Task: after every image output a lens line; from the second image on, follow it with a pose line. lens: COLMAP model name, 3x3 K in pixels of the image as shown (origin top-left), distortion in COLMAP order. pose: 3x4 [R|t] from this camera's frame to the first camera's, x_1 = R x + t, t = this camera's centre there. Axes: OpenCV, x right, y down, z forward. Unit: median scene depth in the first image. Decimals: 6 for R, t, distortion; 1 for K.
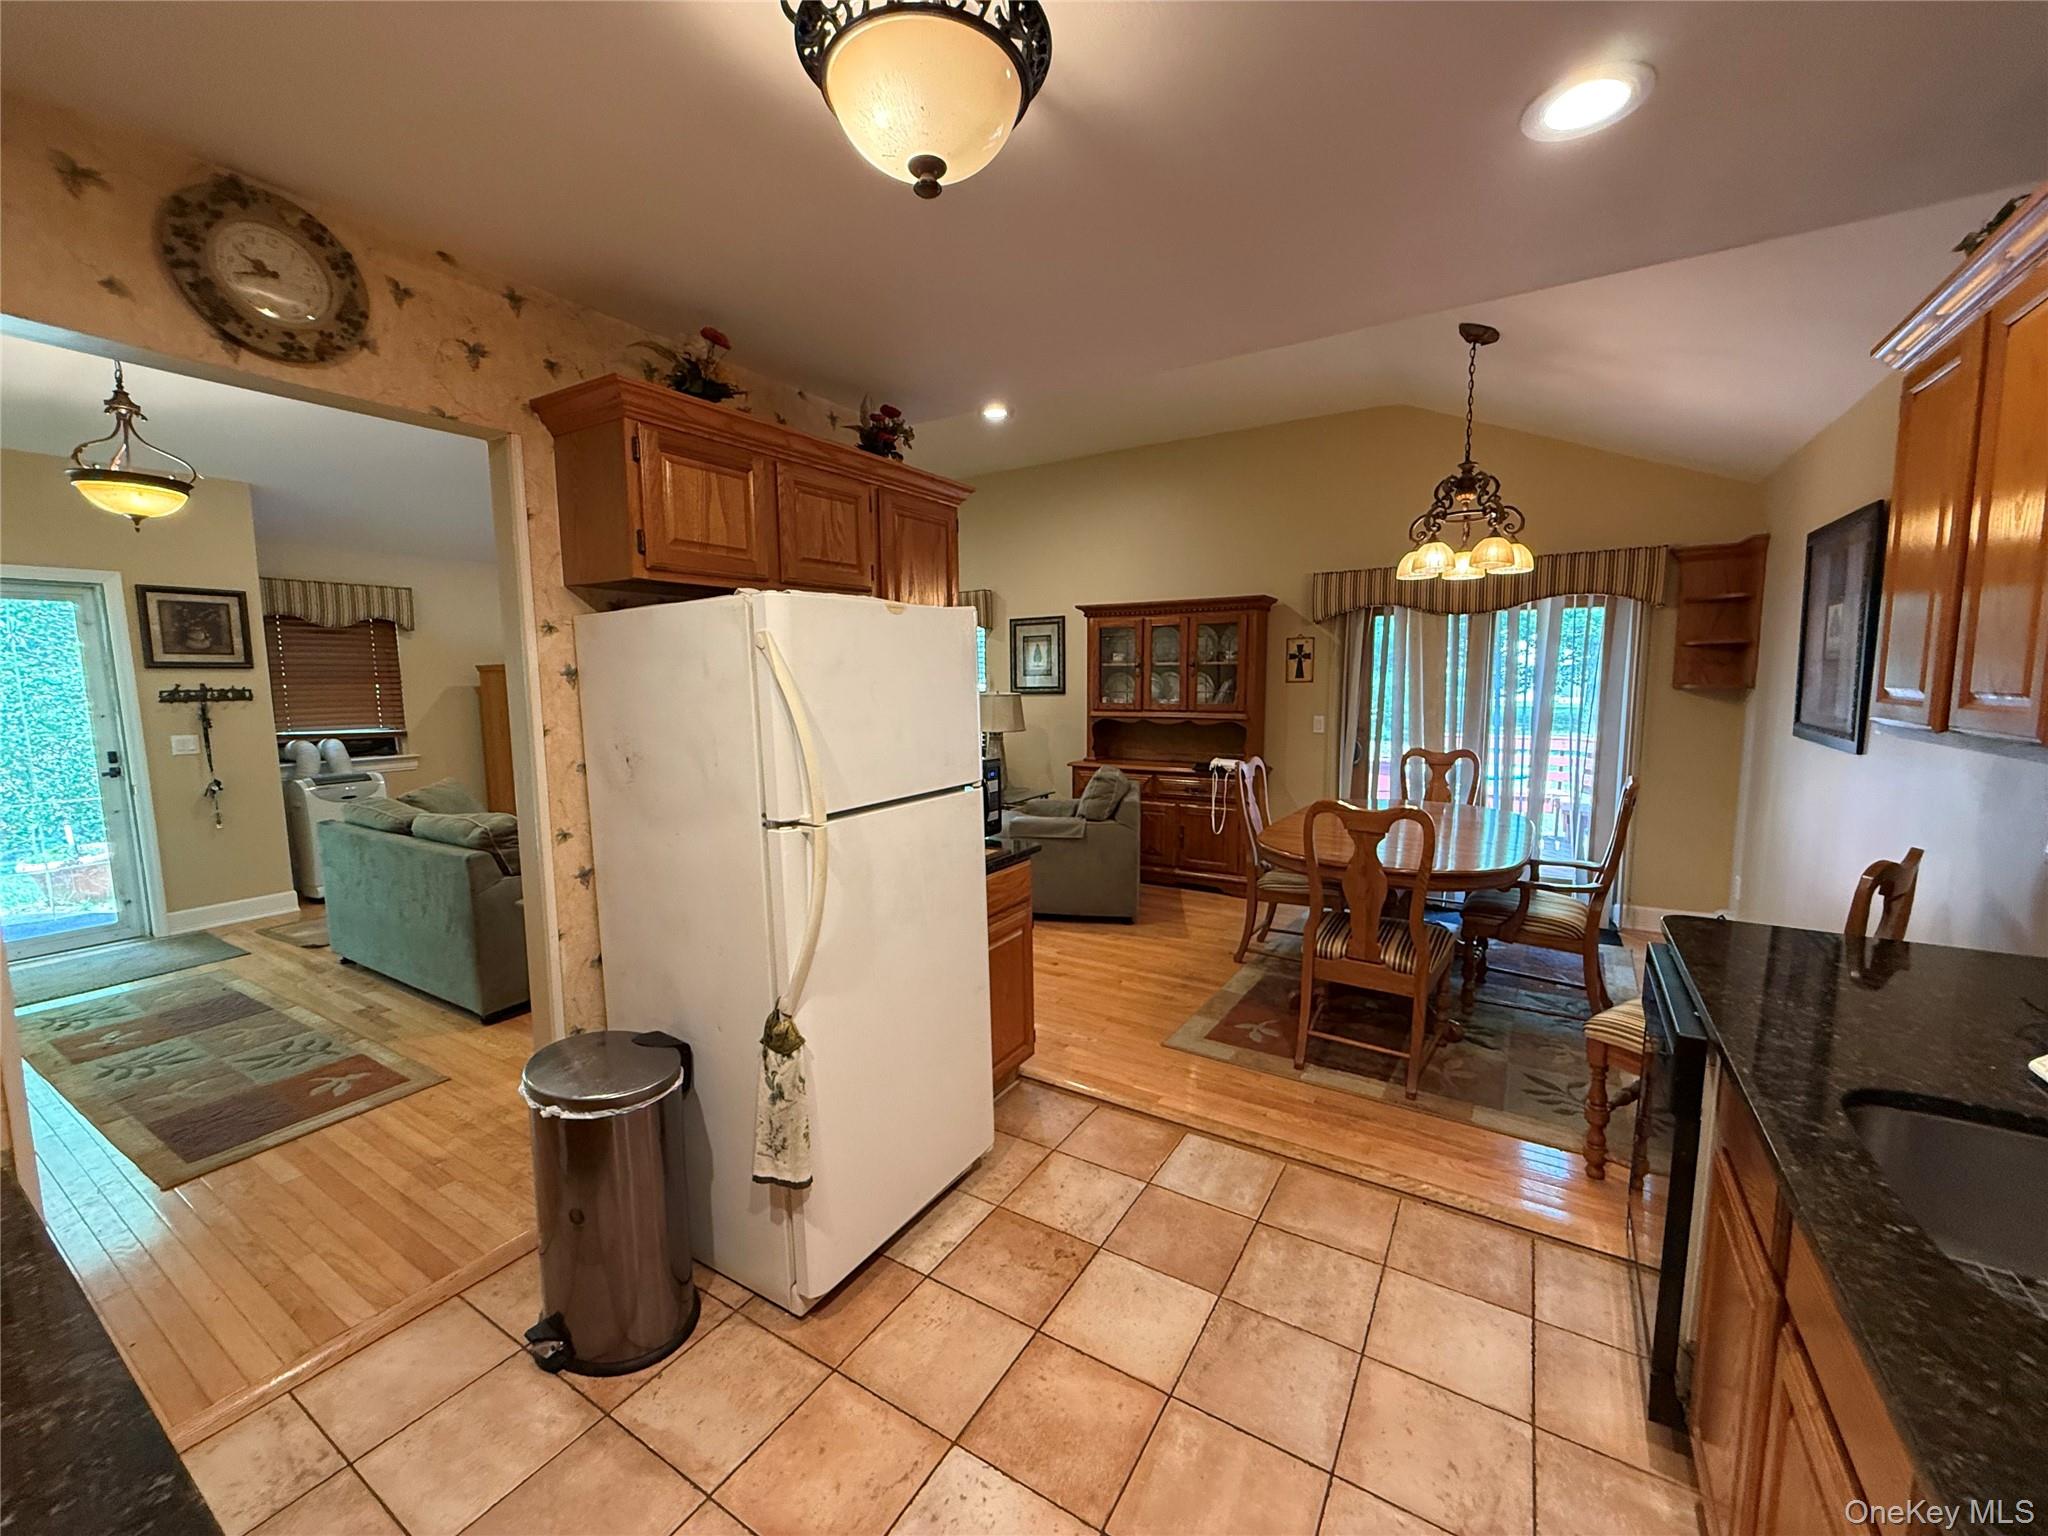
lens RADIAL K [[817.1, 0, 1017.5], [0, 817.1, 768.7], [0, 0, 1]] dist [-0.000764, -0.000494]
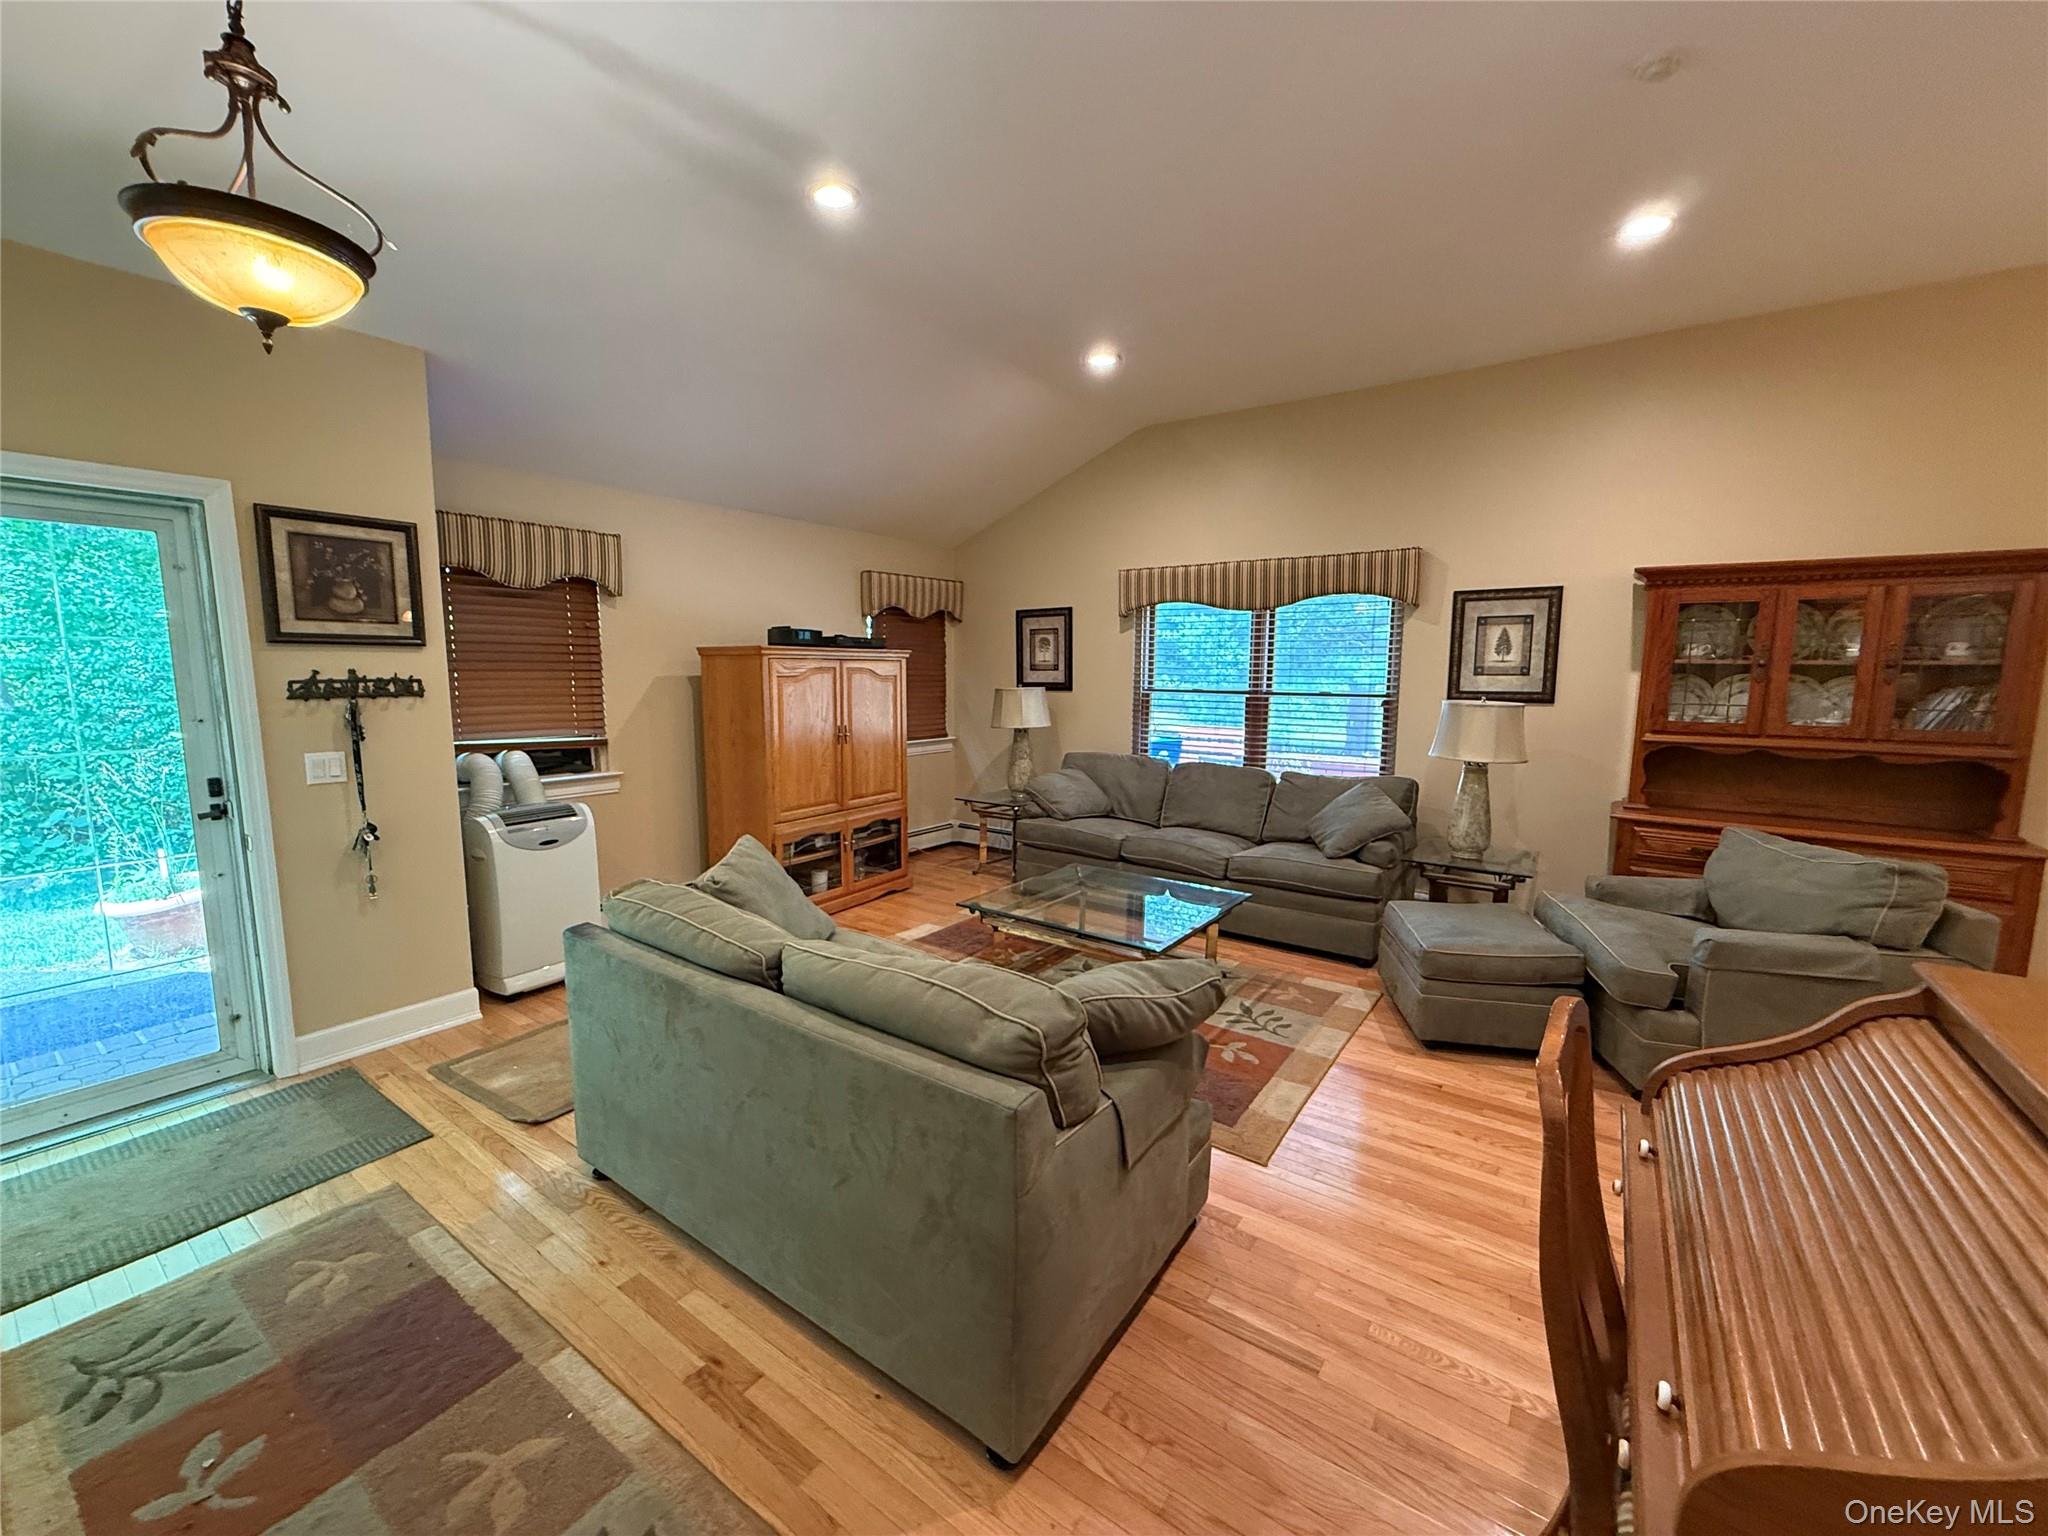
lens RADIAL K [[817.1, 0, 1017.5], [0, 817.1, 768.7], [0, 0, 1]] dist [-0.000764, -0.000494]
pose [[0.997779, 0.024769, -0.061829, -0.464339], [-0.023990, 0.999623, 0.013319, -0.050357], [0.062136, -0.011806, 0.997998, 0.420356]]
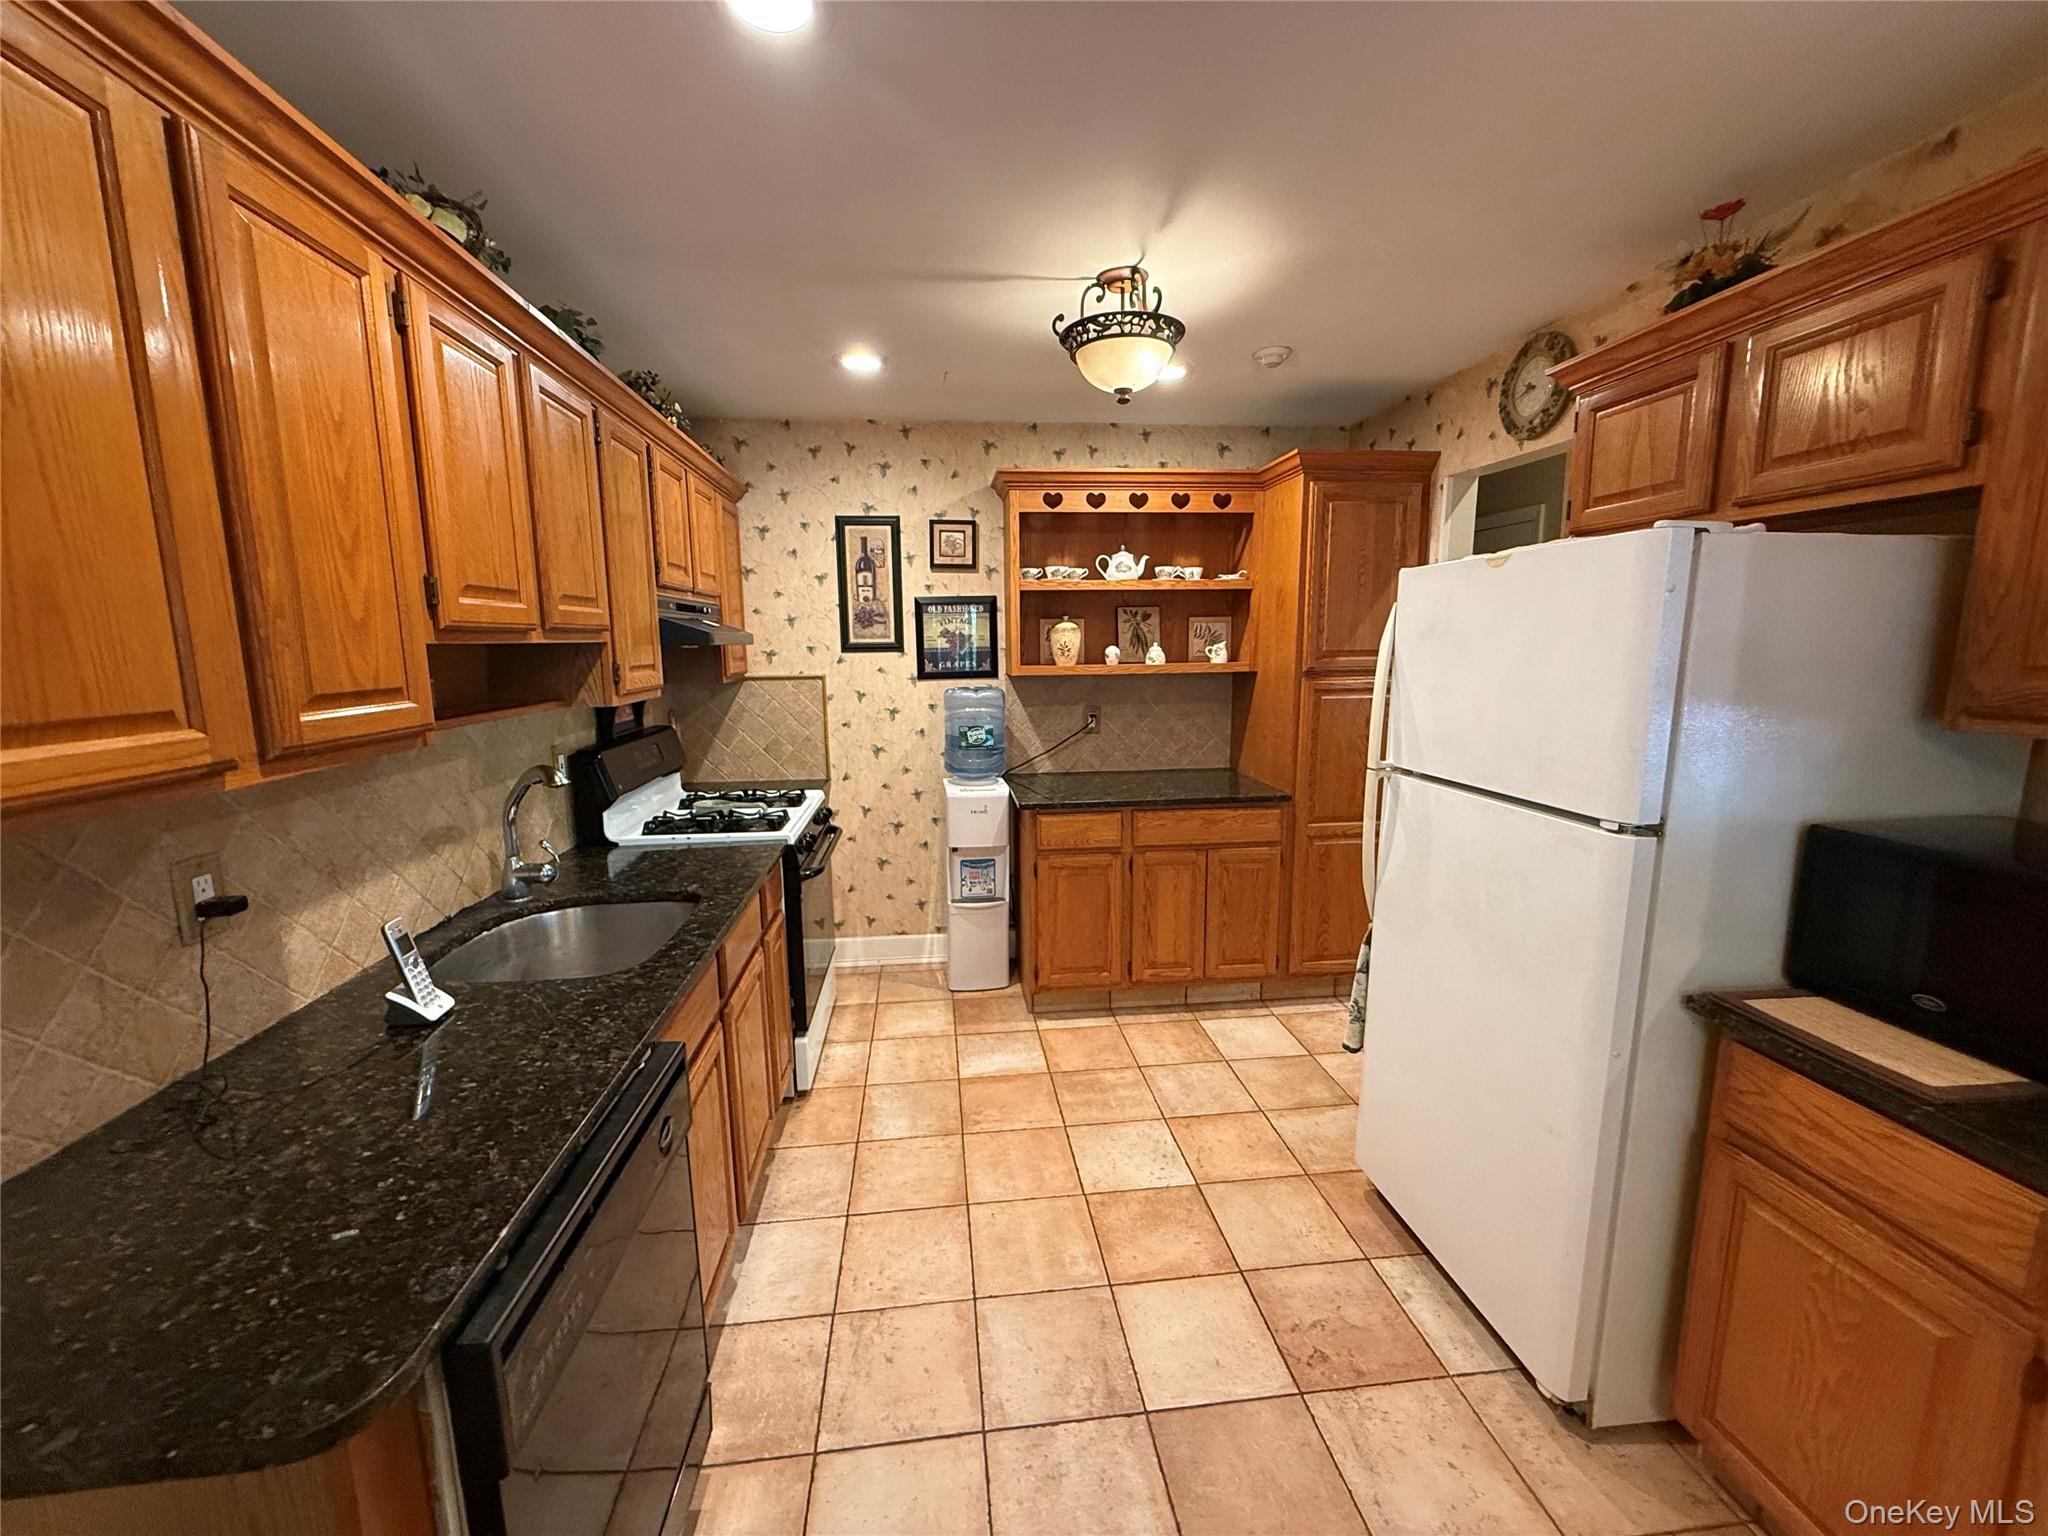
lens RADIAL K [[817.1, 0, 1017.5], [0, 817.1, 768.7], [0, 0, 1]] dist [-0.000764, -0.000494]
pose [[-0.785824, 0.117880, -0.607112, 0.322541], [-0.049446, 0.966549, 0.251671, -0.074987], [0.616470, 0.227788, -0.753709, 0.581682]]
